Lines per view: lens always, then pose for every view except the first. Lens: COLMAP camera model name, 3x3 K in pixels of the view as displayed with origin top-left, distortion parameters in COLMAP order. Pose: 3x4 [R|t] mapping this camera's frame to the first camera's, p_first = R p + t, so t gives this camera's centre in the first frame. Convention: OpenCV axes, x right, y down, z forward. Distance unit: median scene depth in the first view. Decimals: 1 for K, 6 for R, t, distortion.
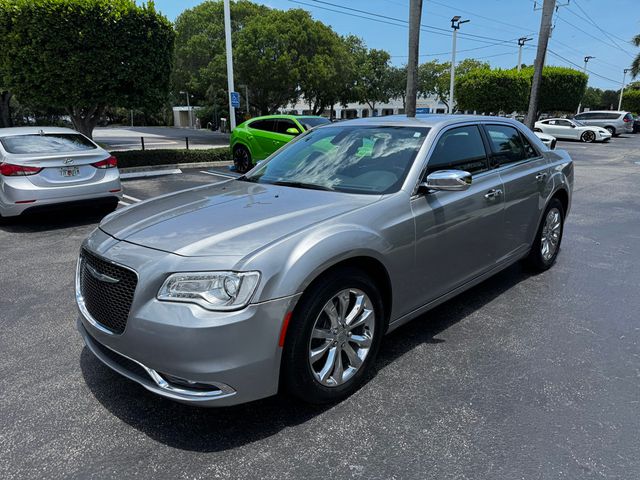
lens RADIAL K [[451.9, 0, 320.0], [0, 451.9, 240.0], [0, 0, 1]] dist [-0.034265, 0.002120]
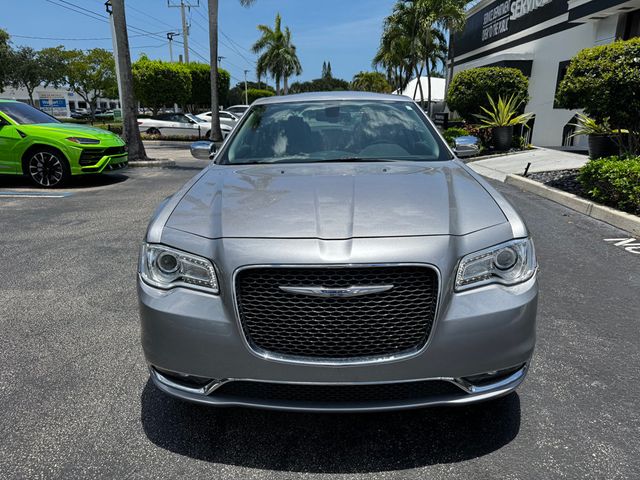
lens RADIAL K [[451.9, 0, 320.0], [0, 451.9, 240.0], [0, 0, 1]] dist [-0.034265, 0.002120]
pose [[0.695565, -0.178415, 0.695958, -0.117547], [0.170795, 0.981968, 0.081038, -0.009182], [-0.697867, 0.062499, 0.713495, 0.060607]]
